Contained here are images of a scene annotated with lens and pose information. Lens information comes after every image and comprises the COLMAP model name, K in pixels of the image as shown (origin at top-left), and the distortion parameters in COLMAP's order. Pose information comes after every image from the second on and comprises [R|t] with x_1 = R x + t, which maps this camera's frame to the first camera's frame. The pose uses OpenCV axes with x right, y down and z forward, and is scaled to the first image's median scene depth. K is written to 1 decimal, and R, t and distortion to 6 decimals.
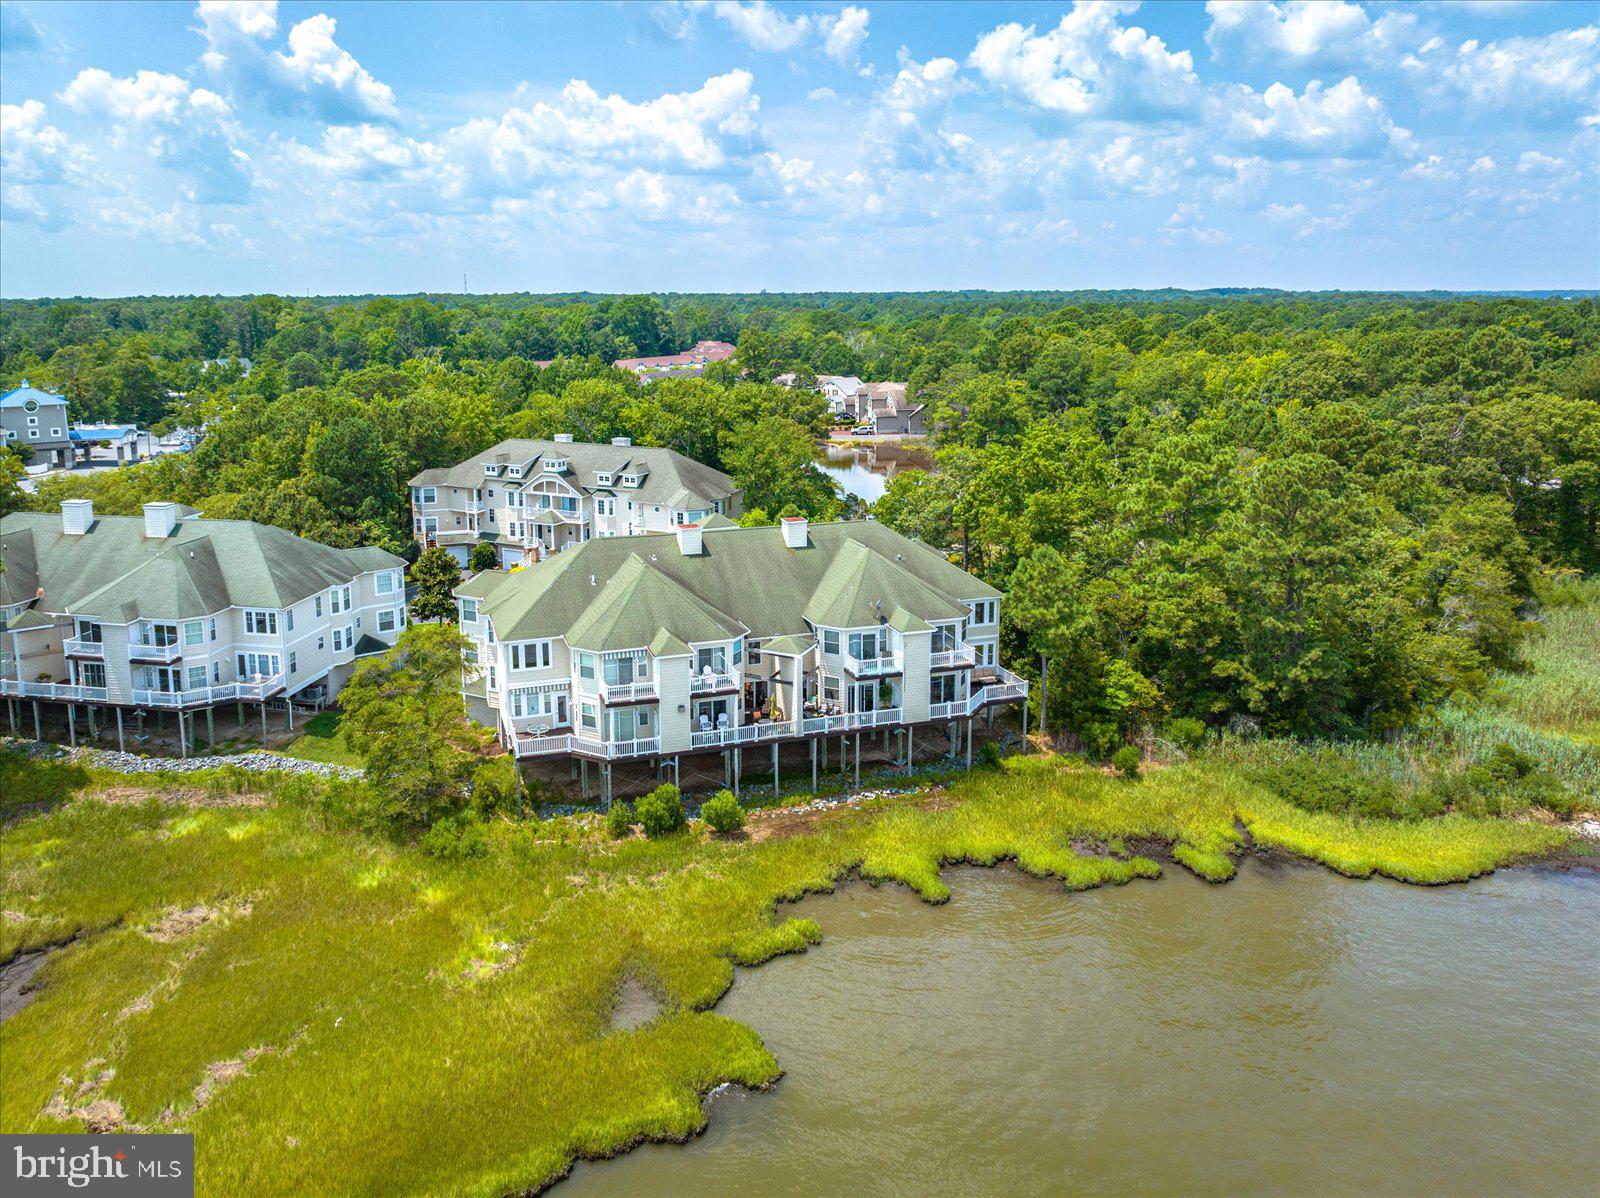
lens RADIAL K [[1258.1, 0, 791.1], [0, 1258.1, 638.8], [0, 0, 1]] dist [0.002454, -0.008169]
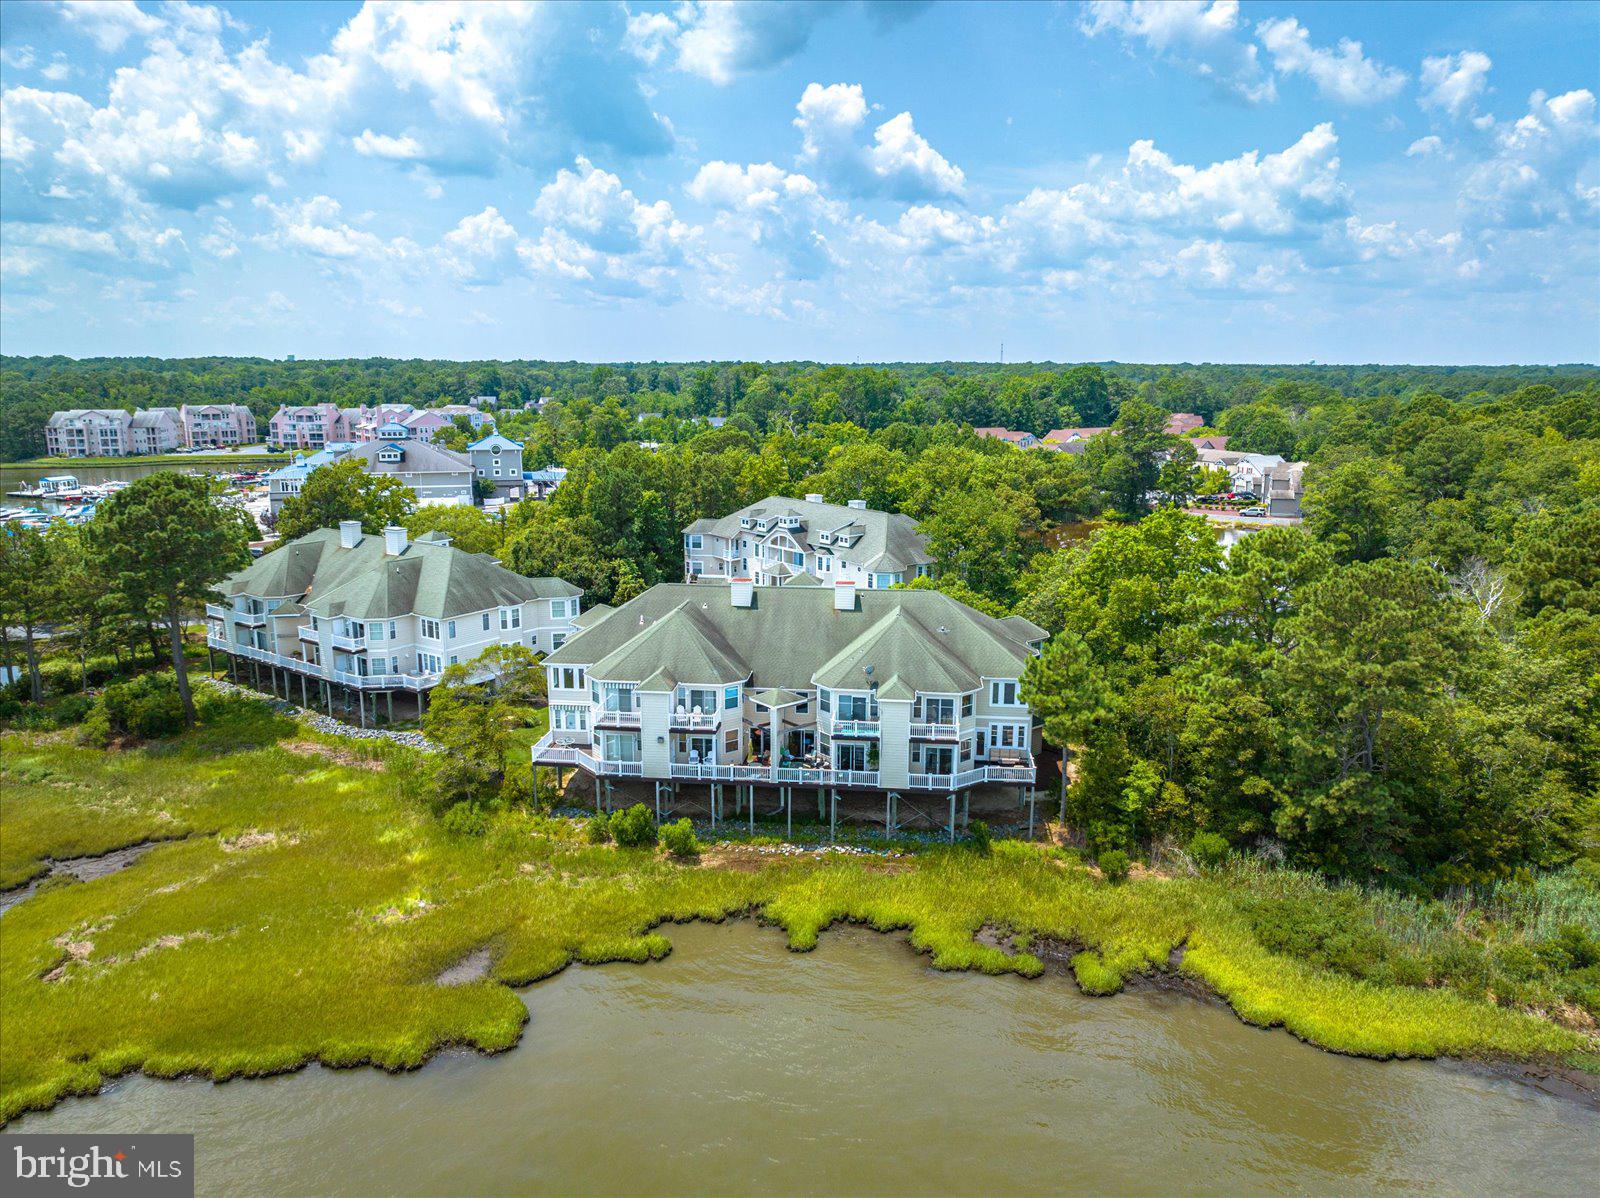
lens RADIAL K [[1206.4, 0, 774.1], [0, 1206.4, 757.9], [0, 0, 1]] dist [-0.002211, -0.009980]
pose [[0.898875, 0.144767, -0.413603, 0.403114], [-0.124330, 0.989320, 0.076072, -0.020308], [0.420198, -0.016956, 0.907274, 0.063059]]
